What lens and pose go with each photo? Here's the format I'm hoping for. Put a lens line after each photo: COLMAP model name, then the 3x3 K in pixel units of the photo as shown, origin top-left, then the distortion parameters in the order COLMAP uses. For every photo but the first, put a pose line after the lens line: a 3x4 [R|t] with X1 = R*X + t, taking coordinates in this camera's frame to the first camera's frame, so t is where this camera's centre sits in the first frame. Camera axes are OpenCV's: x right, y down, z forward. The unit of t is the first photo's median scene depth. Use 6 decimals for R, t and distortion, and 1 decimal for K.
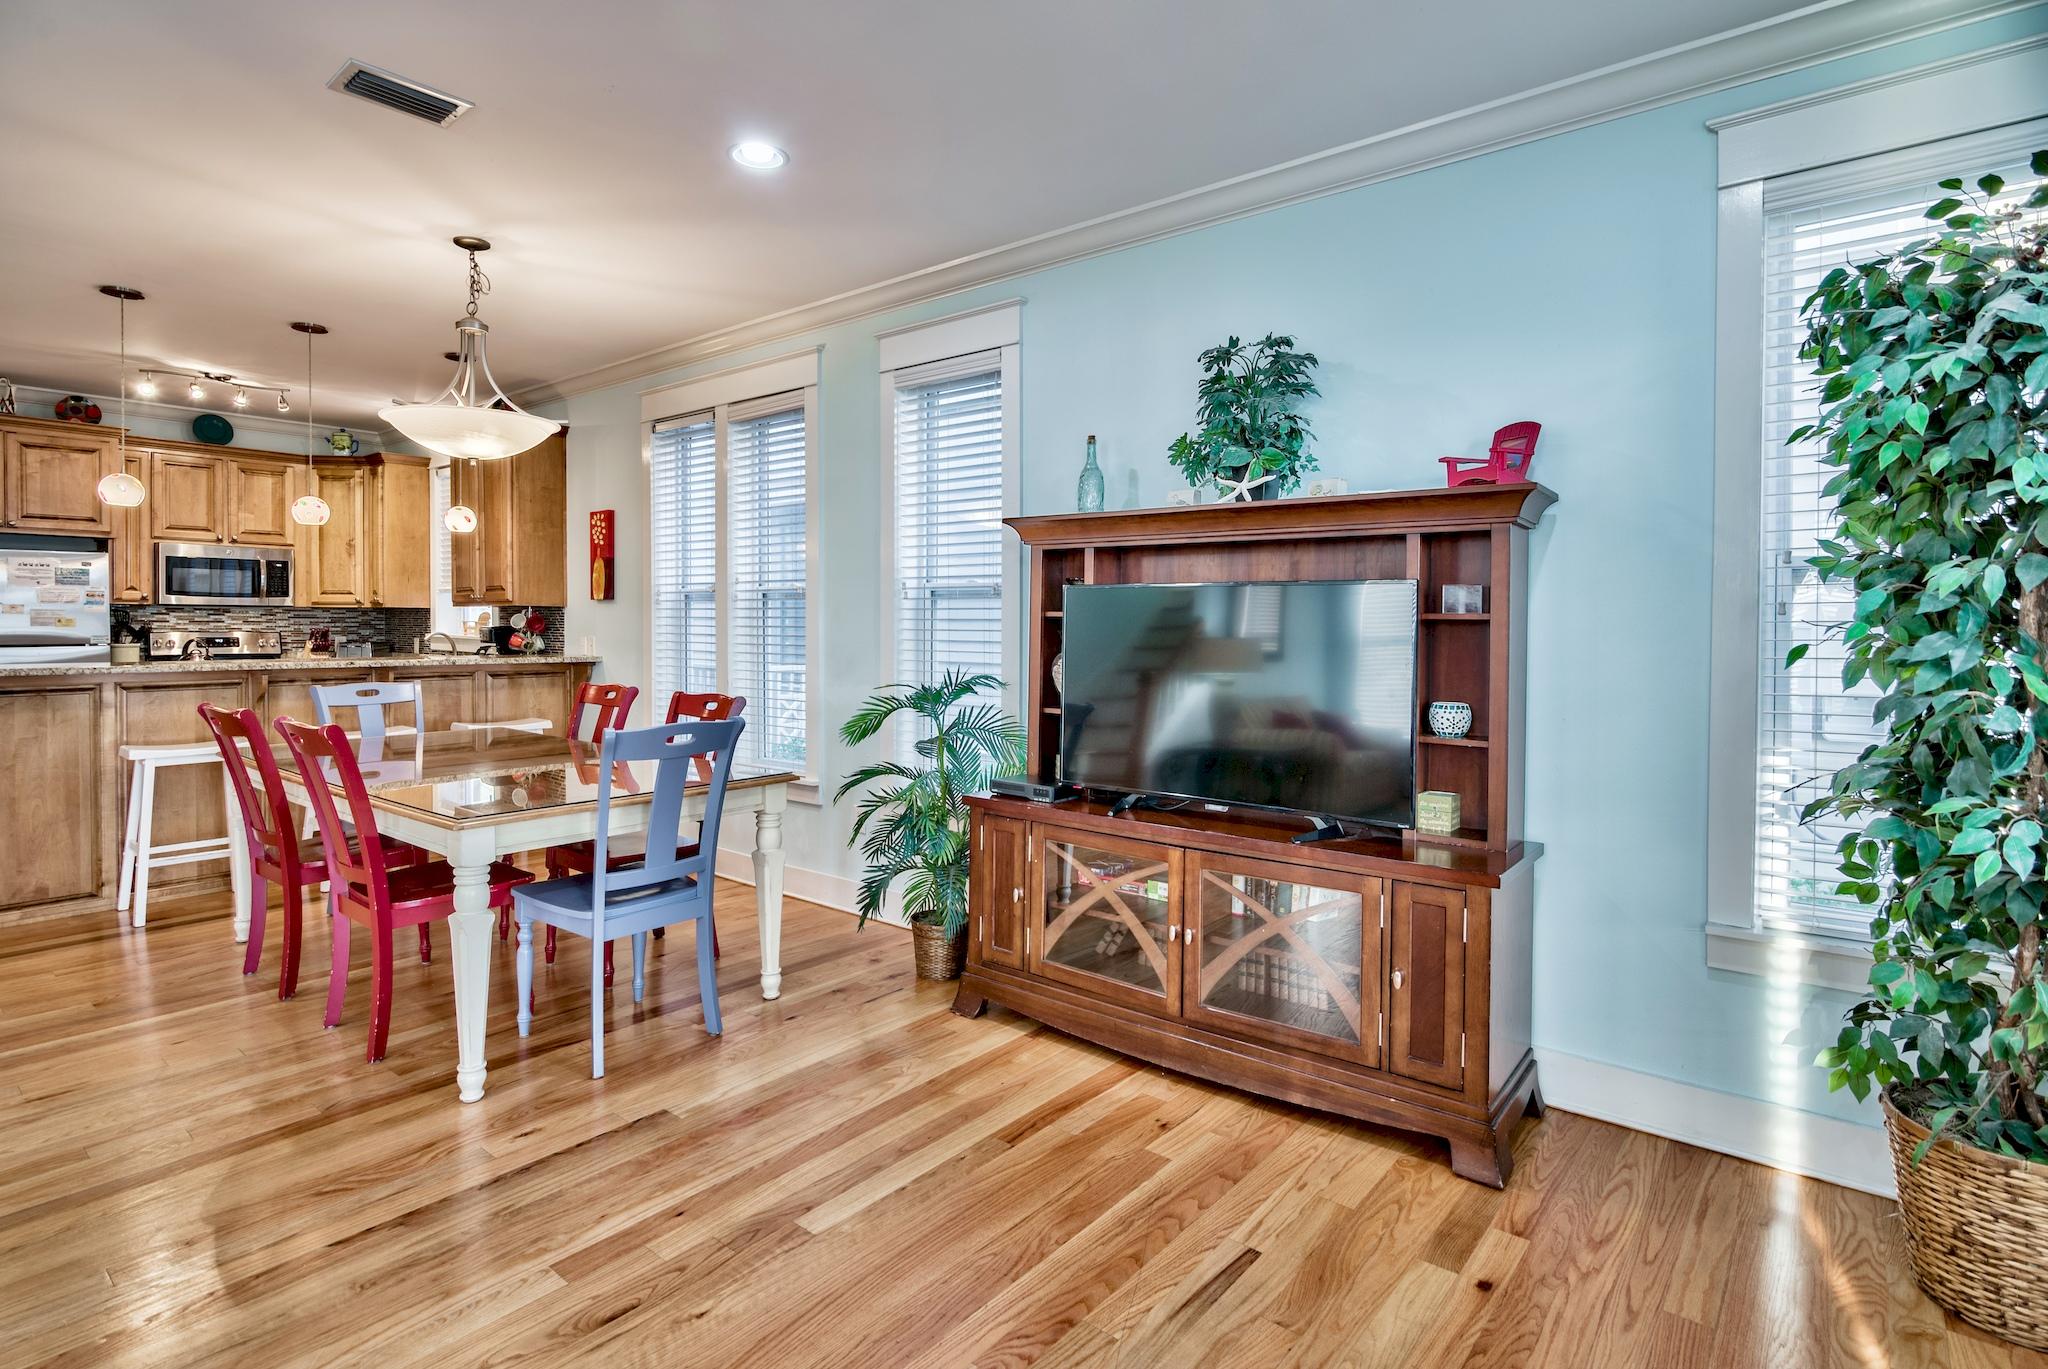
lens RADIAL K [[1041.9, 0, 1016.6], [0, 1041.9, 627.7], [0, 0, 1]] dist [-0.002206, -0.000049]
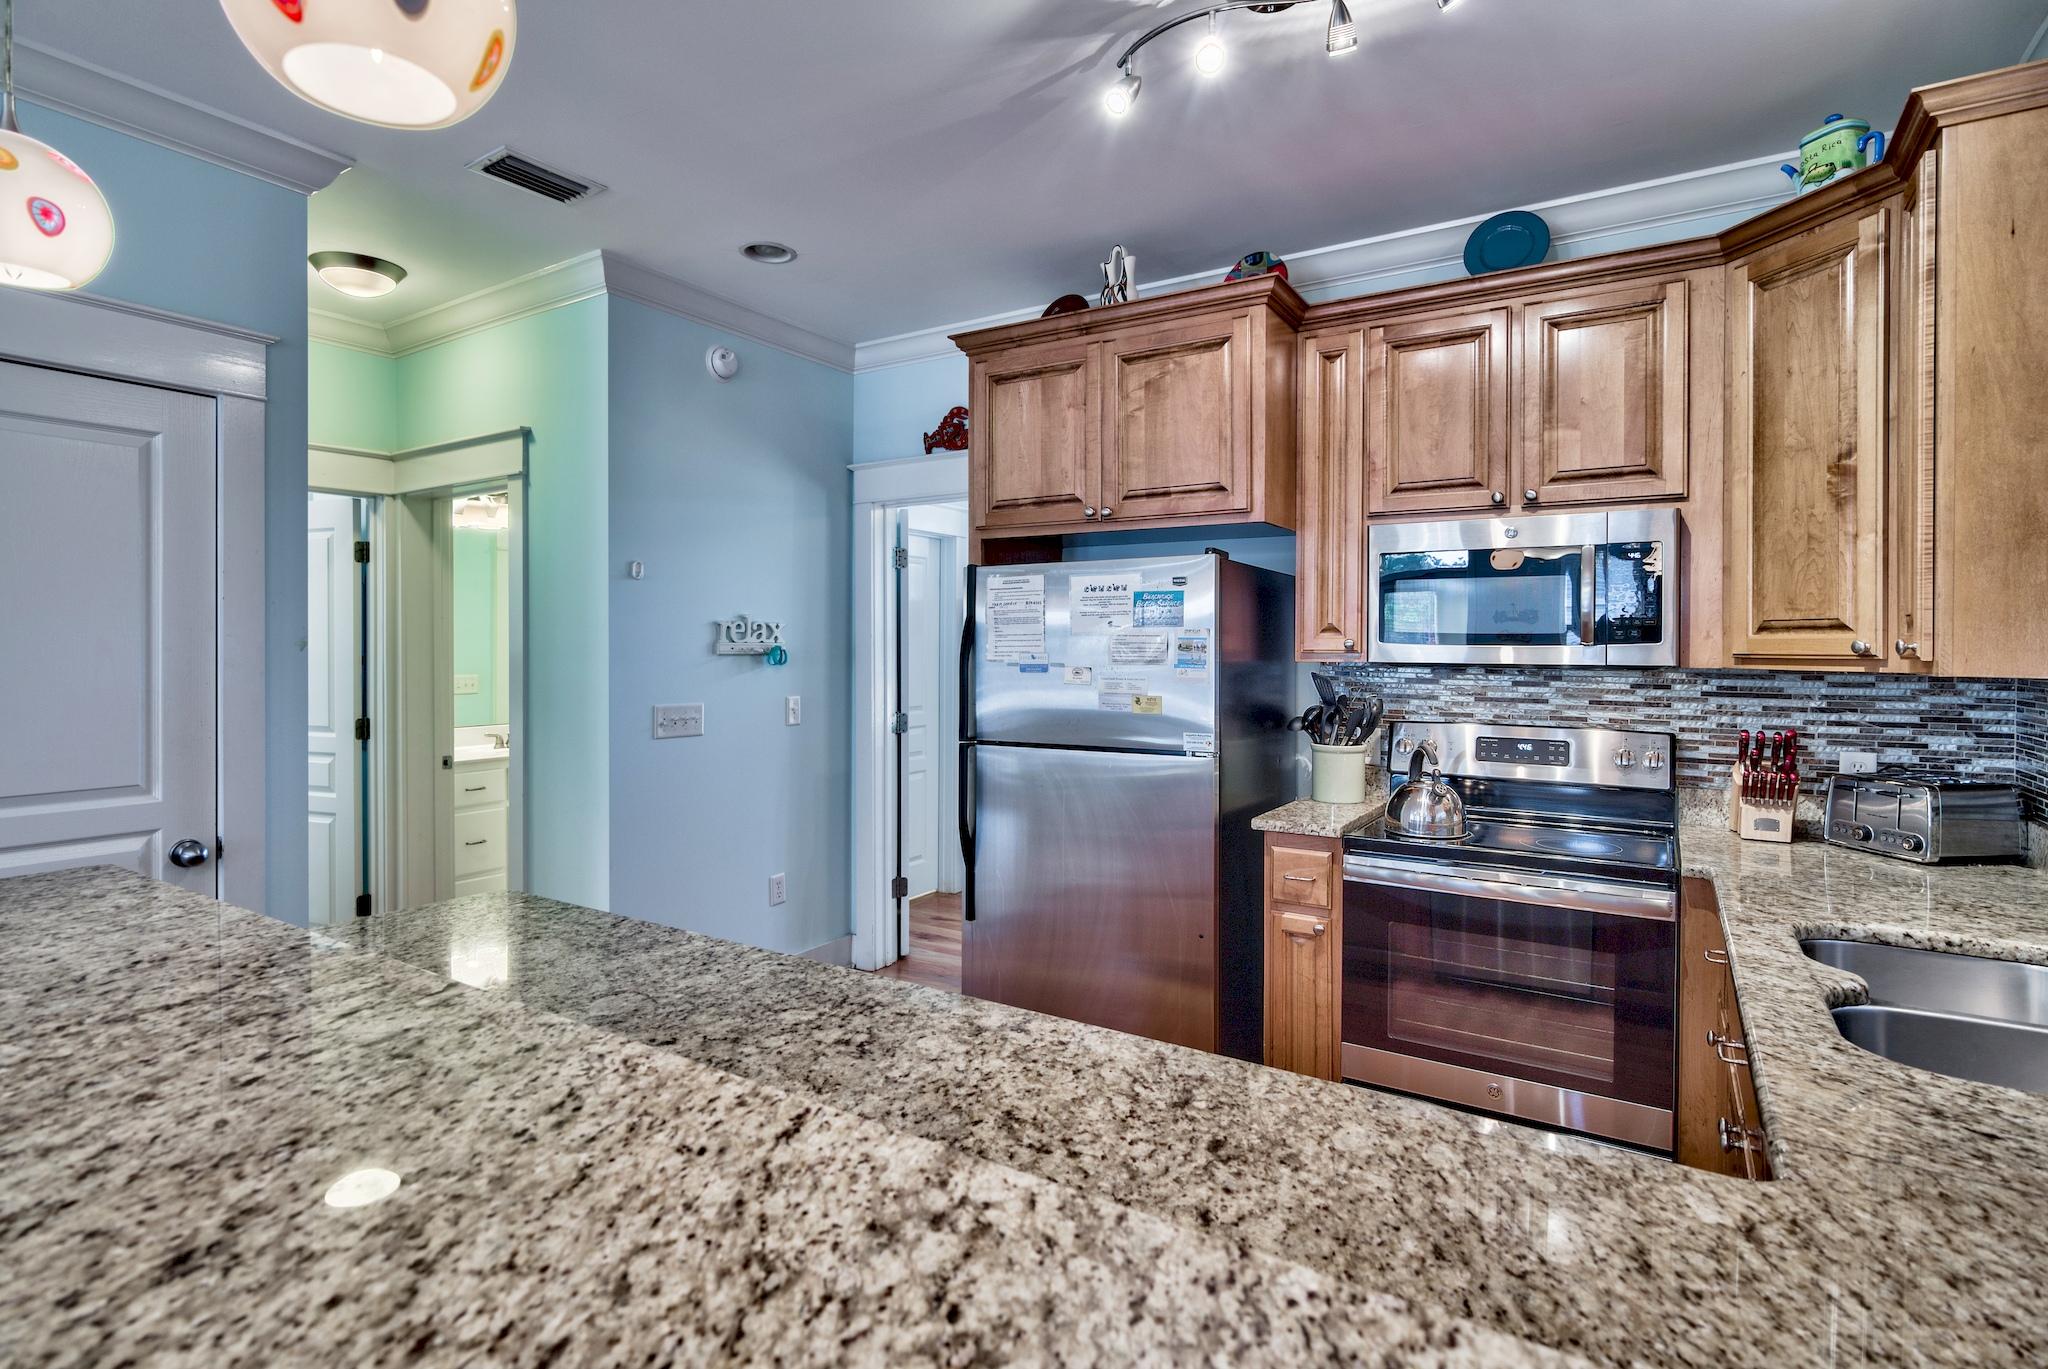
lens RADIAL K [[973.3, 0, 1080.5], [0, 973.3, 650.2], [0, 0, 1]] dist [-0.000593, -0.000072]
pose [[0.153112, -0.000420, -0.988209, -0.990216], [-0.008325, 0.999964, -0.001715, -0.060142], [0.988174, 0.008489, 0.153103, 1.864496]]
